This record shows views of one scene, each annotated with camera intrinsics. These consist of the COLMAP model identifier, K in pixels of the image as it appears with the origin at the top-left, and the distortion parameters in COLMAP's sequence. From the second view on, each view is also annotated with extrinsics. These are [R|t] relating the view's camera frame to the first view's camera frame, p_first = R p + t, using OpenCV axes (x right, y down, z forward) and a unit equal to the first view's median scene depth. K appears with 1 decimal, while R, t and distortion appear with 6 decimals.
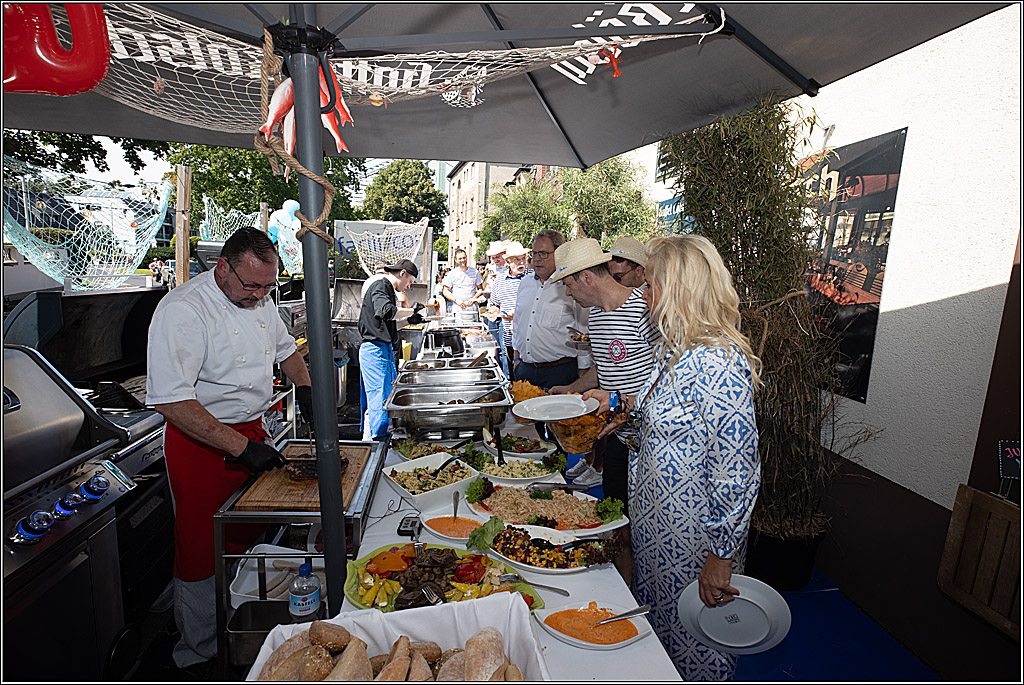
lens RADIAL K [[462.8, 0, 512.0], [0, 462.8, 342.5], [0, 0, 1]] dist [-0.049939, 0.014555]
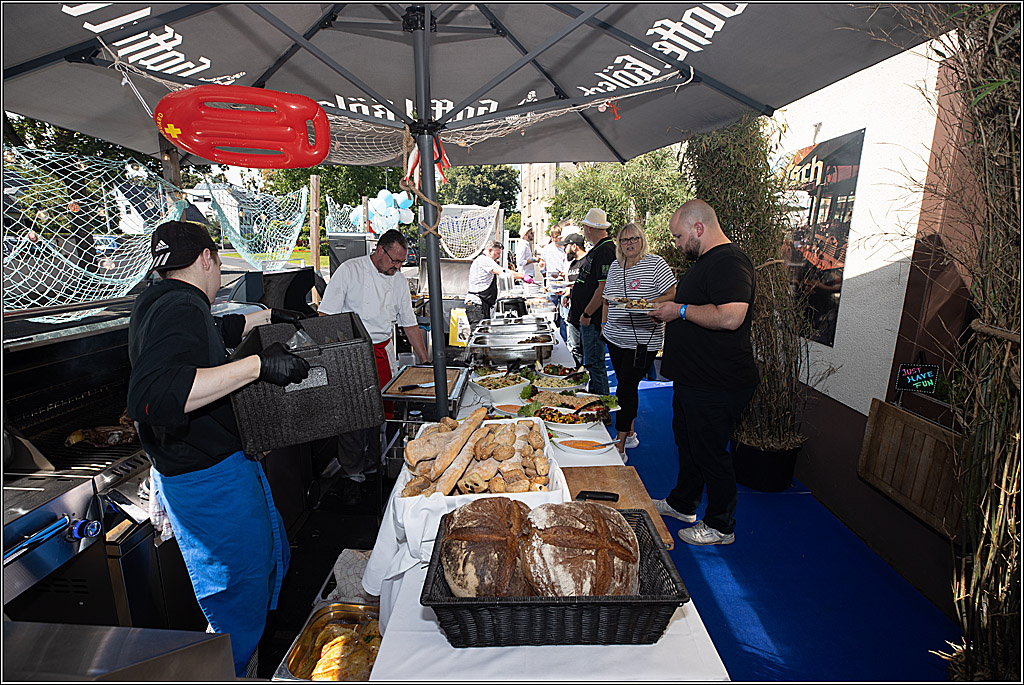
lens RADIAL K [[462.8, 0, 512.0], [0, 462.8, 342.5], [0, 0, 1]] dist [-0.049939, 0.014555]
pose [[0.987567, 0.003822, -0.157149, 0.081267], [0.004369, 0.998651, 0.051743, 0.047514], [0.157135, -0.051787, 0.986218, -0.377537]]
